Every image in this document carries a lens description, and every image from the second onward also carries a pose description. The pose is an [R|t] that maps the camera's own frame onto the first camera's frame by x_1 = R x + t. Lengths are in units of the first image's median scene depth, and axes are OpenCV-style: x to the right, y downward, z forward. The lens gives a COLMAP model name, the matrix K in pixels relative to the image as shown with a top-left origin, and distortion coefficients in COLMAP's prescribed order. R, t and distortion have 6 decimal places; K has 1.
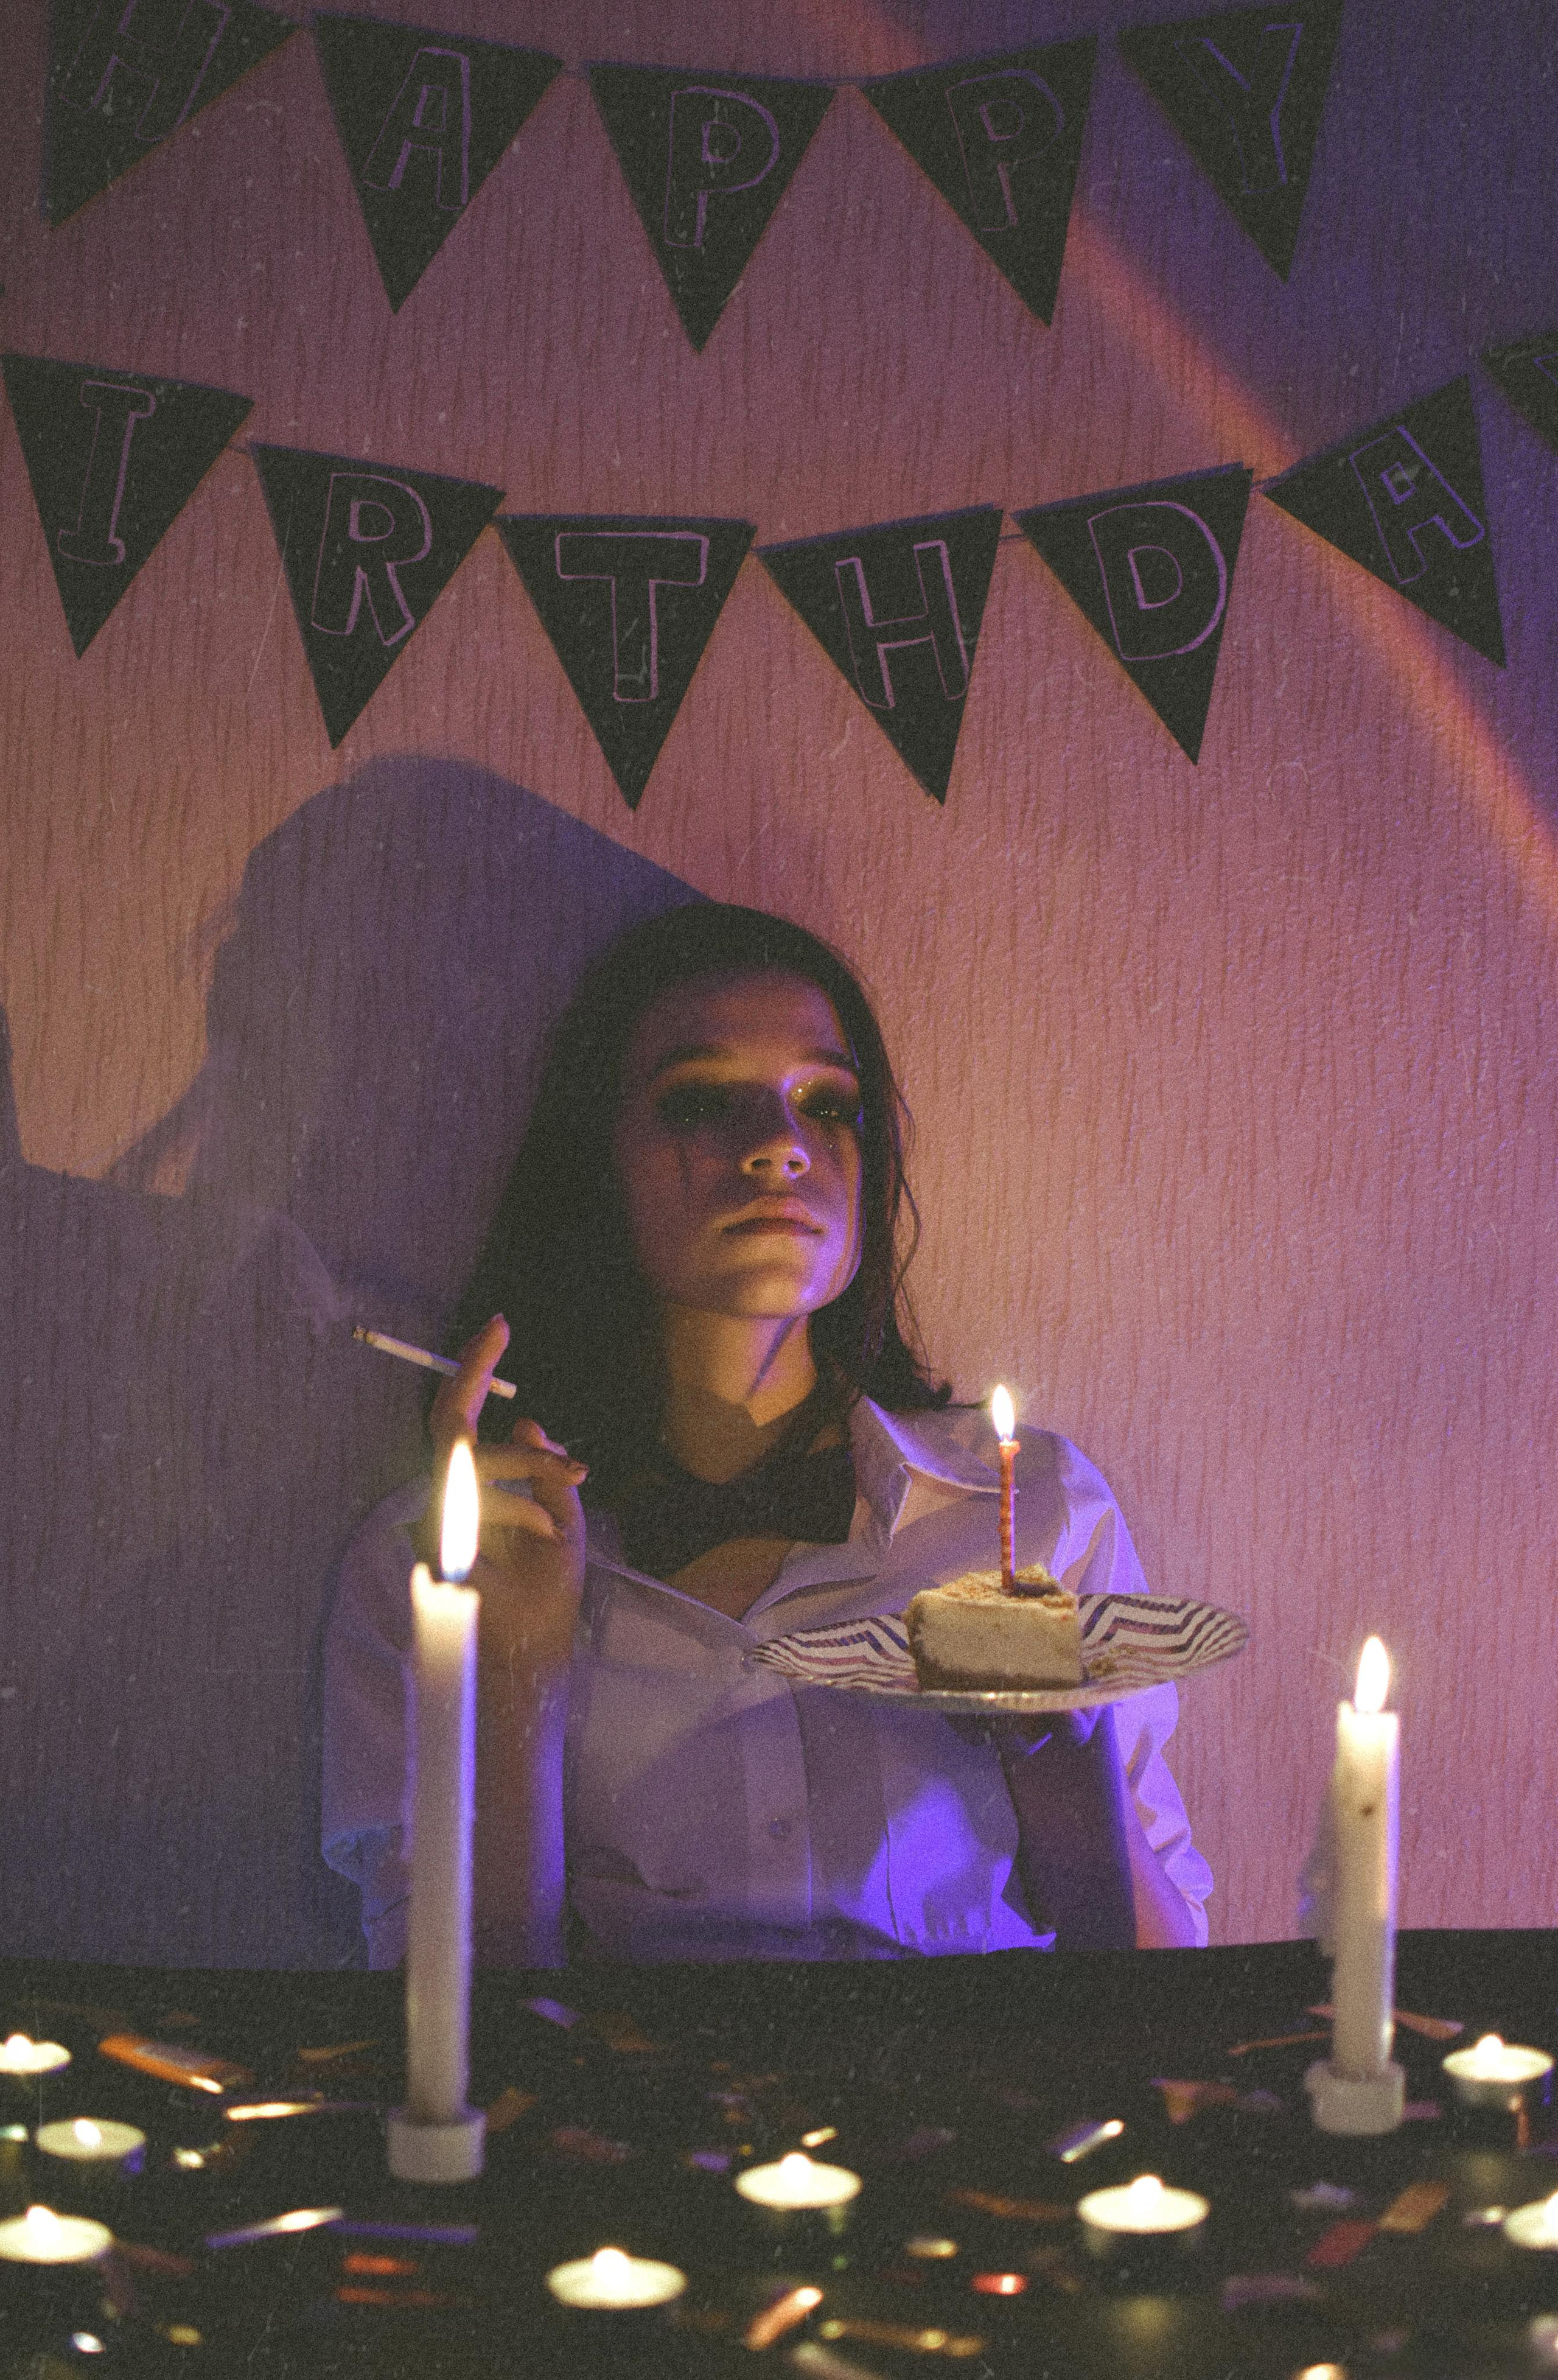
lens RADIAL K [[3936.9, 0, 779.0], [0, 3936.9, 1190.0], [0, 0, 1]] dist [0.030850, -1.912005]
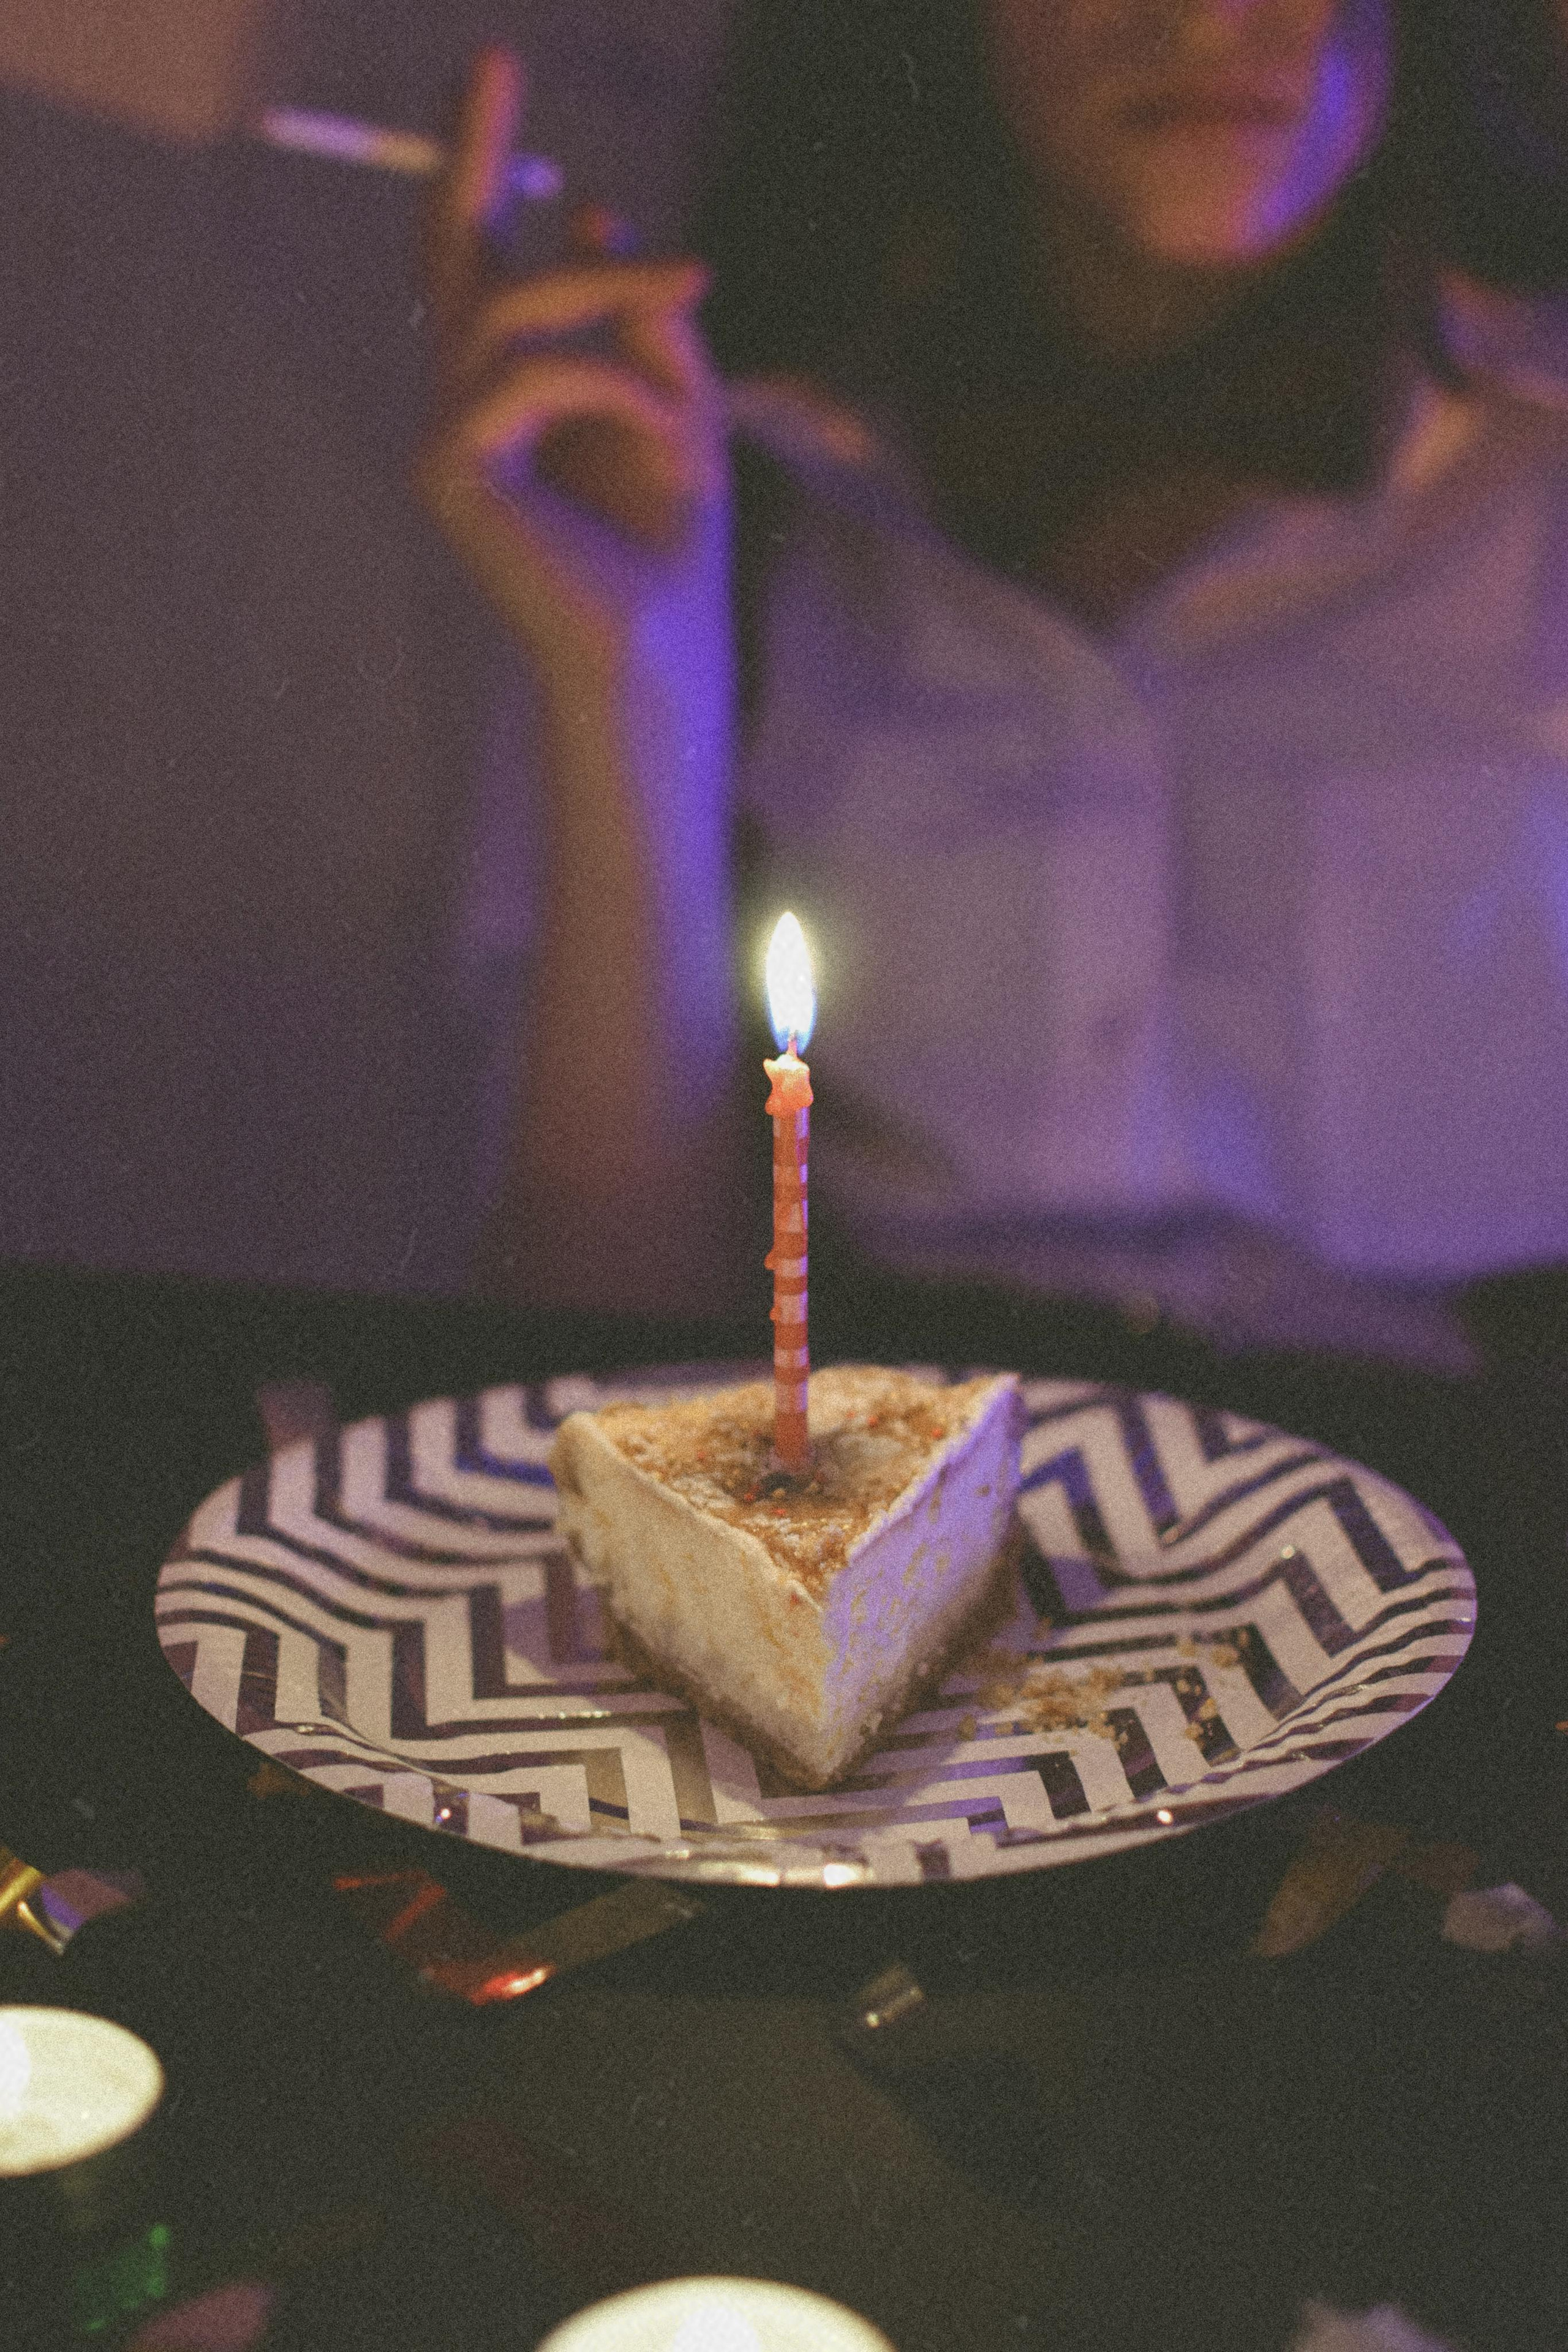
lens RADIAL K [[3898.3, 0, 784.0], [0, 3898.3, 1176.0], [0, 0, 1]] dist [-0.072228, -0.570876]
pose [[0.935078, 0.092250, -0.342227, 0.128076], [-0.004225, 0.968369, 0.249488, 0.042917], [0.354417, -0.231845, 0.905890, 0.442317]]
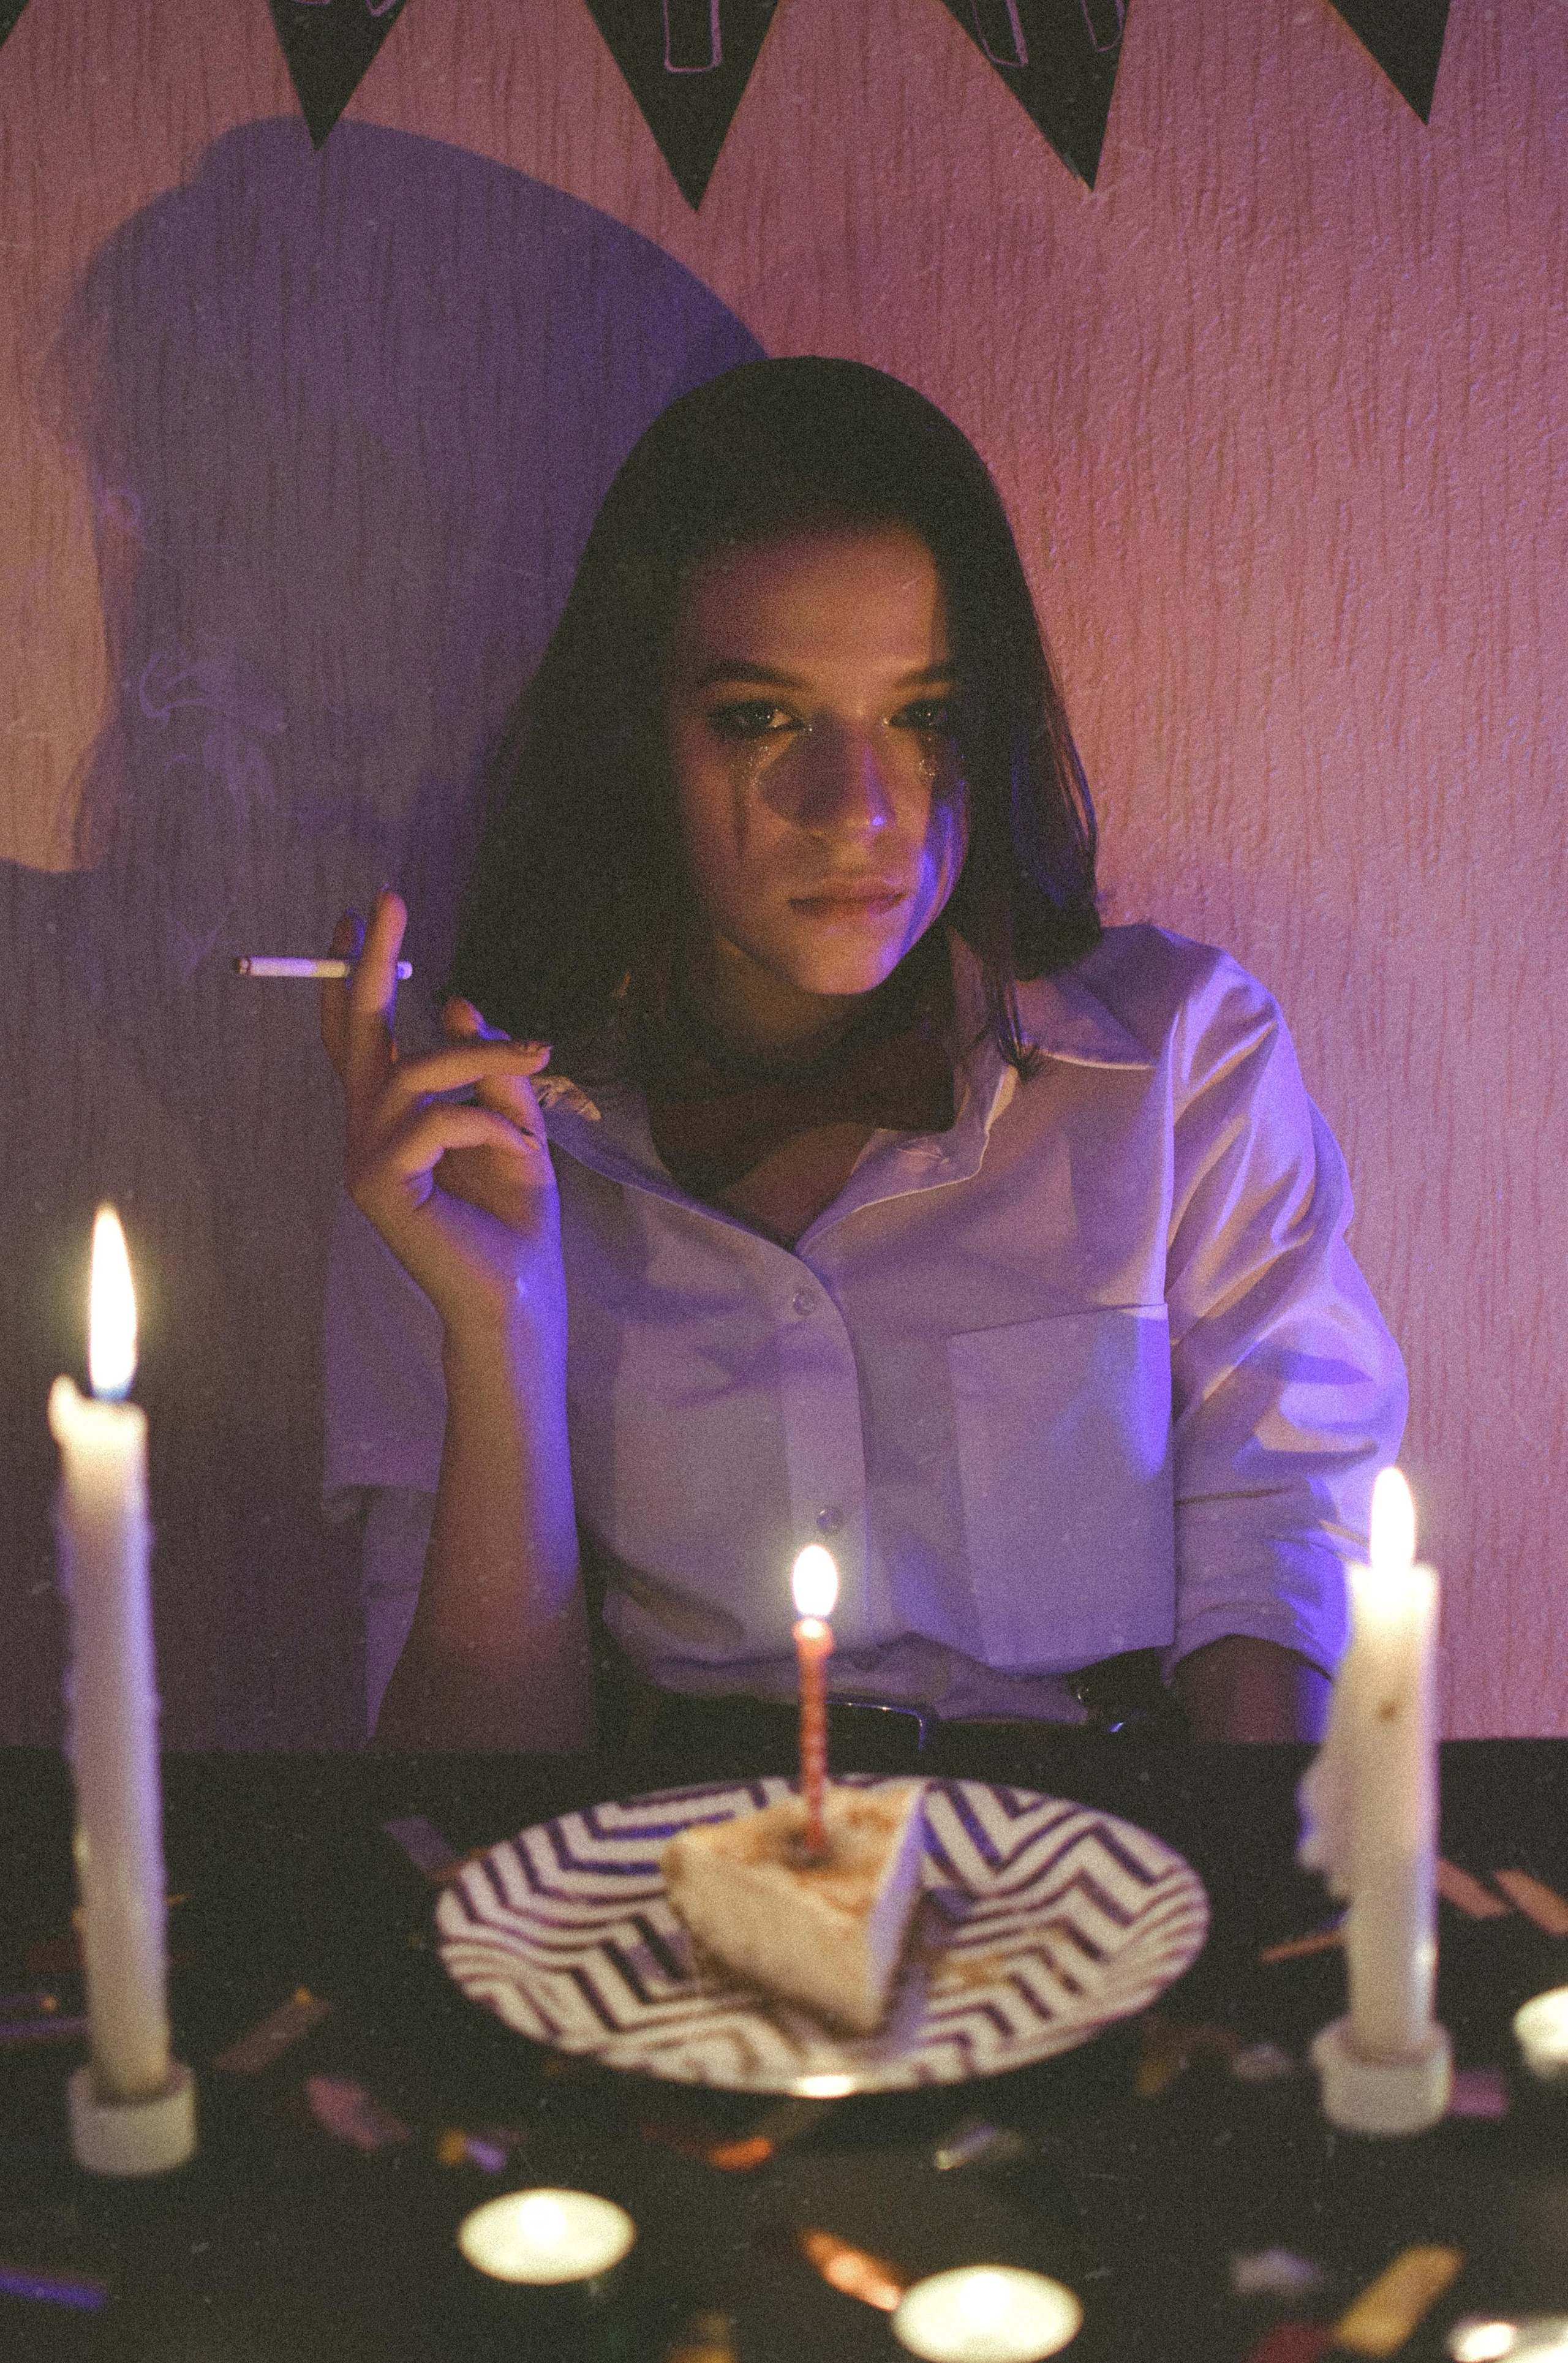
lens RADIAL K [[3916.6, 0, 784.0], [0, 3916.6, 1181.5], [0, 0, 1]] dist [-0.072228, -0.570876]
pose [[0.987196, 0.002589, -0.159491, 0.105026], [0.027077, 0.982638, 0.183549, -0.047780], [0.157197, -0.185517, 0.969986, 0.210871]]
